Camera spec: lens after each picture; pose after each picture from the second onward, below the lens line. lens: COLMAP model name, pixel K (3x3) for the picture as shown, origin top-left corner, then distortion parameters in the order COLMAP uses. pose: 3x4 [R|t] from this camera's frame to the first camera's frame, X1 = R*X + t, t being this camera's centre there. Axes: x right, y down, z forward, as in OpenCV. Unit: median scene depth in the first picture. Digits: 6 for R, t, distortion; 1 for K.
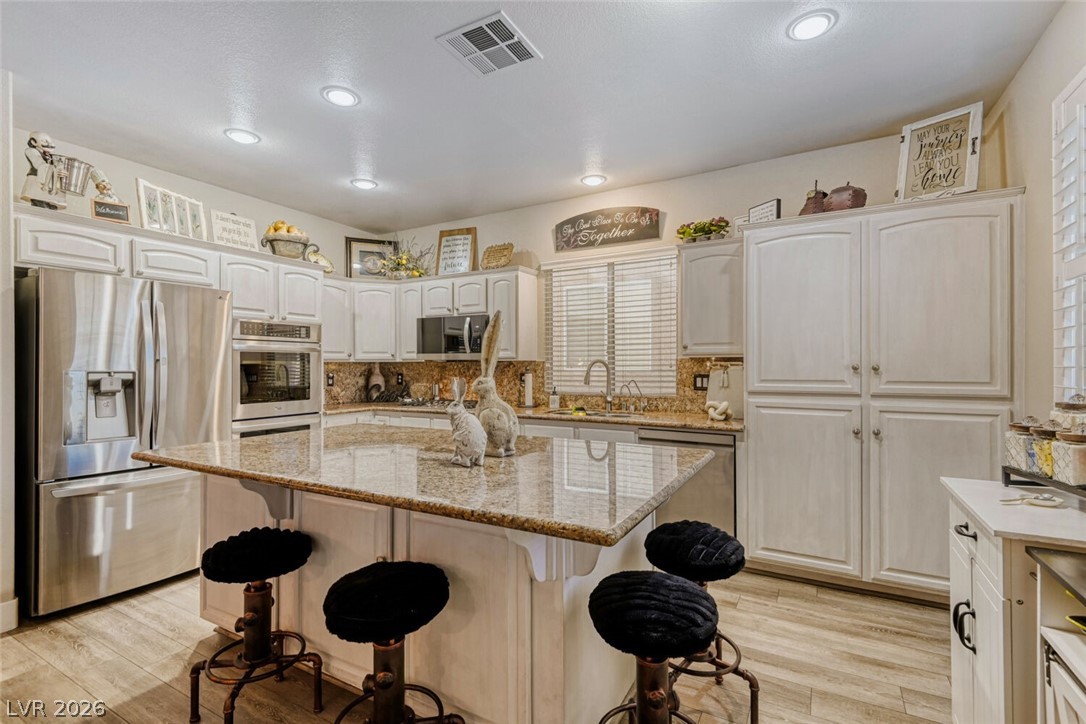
lens RADIAL K [[492.0, 0, 546.7], [0, 492.0, 364.6], [0, 0, 1]] dist [-0.006975, -0.008784]
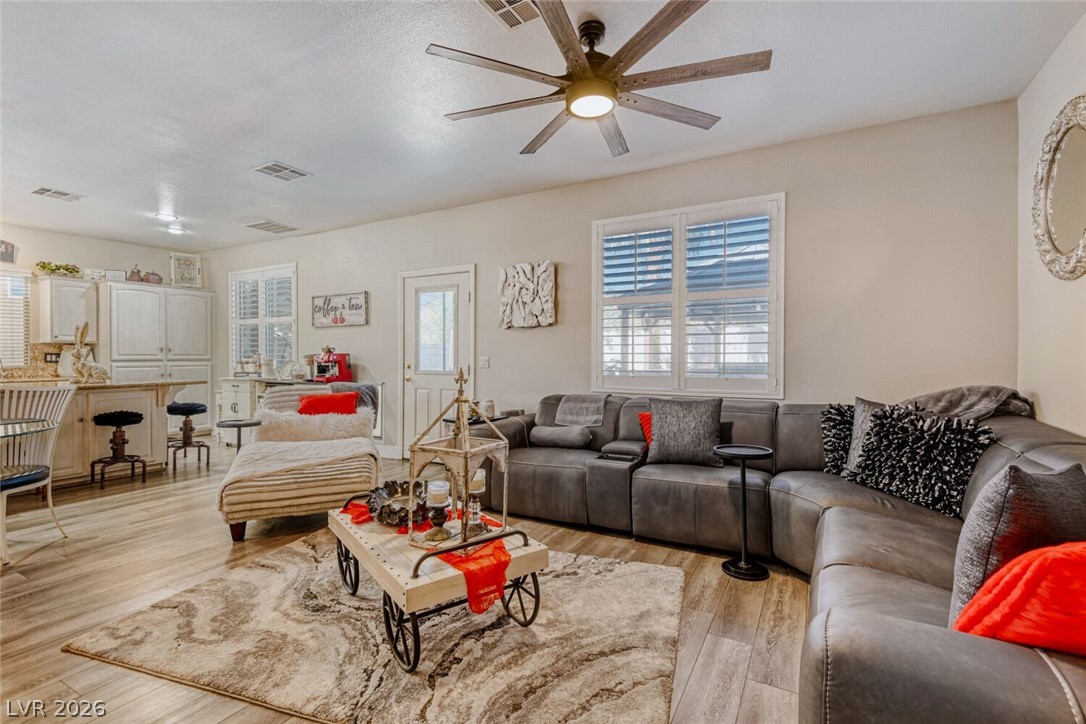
lens RADIAL K [[492.0, 0, 544.5], [0, 492.0, 363.3], [0, 0, 1]] dist [-0.006975, -0.008784]
pose [[-0.025144, -0.006537, 0.999662, -1.249490], [0.000219, 0.999979, 0.006544, 0.040791], [-0.999684, 0.000384, -0.025142, -0.576704]]
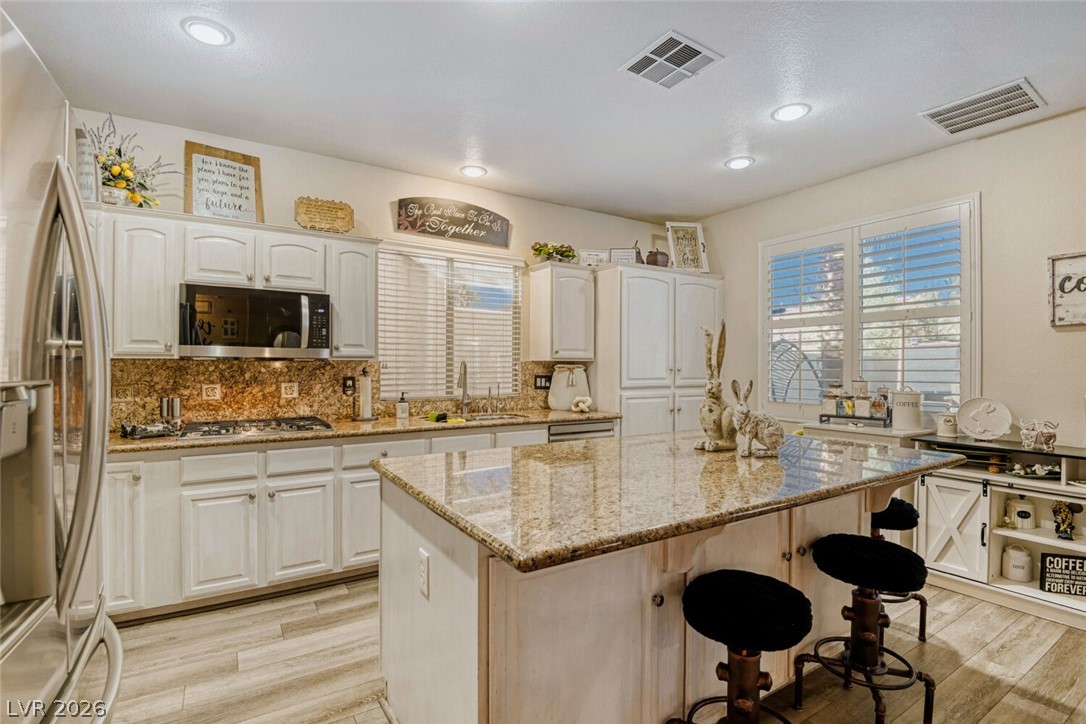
lens RADIAL K [[492.0, 0, 536.7], [0, 492.0, 369.4], [0, 0, 1]] dist [-0.006975, -0.008784]
pose [[0.477141, -0.000016, 0.878827, -0.645140], [-0.004955, 0.999984, 0.002708, 0.002660], [-0.878813, -0.005646, 0.477133, 0.419807]]
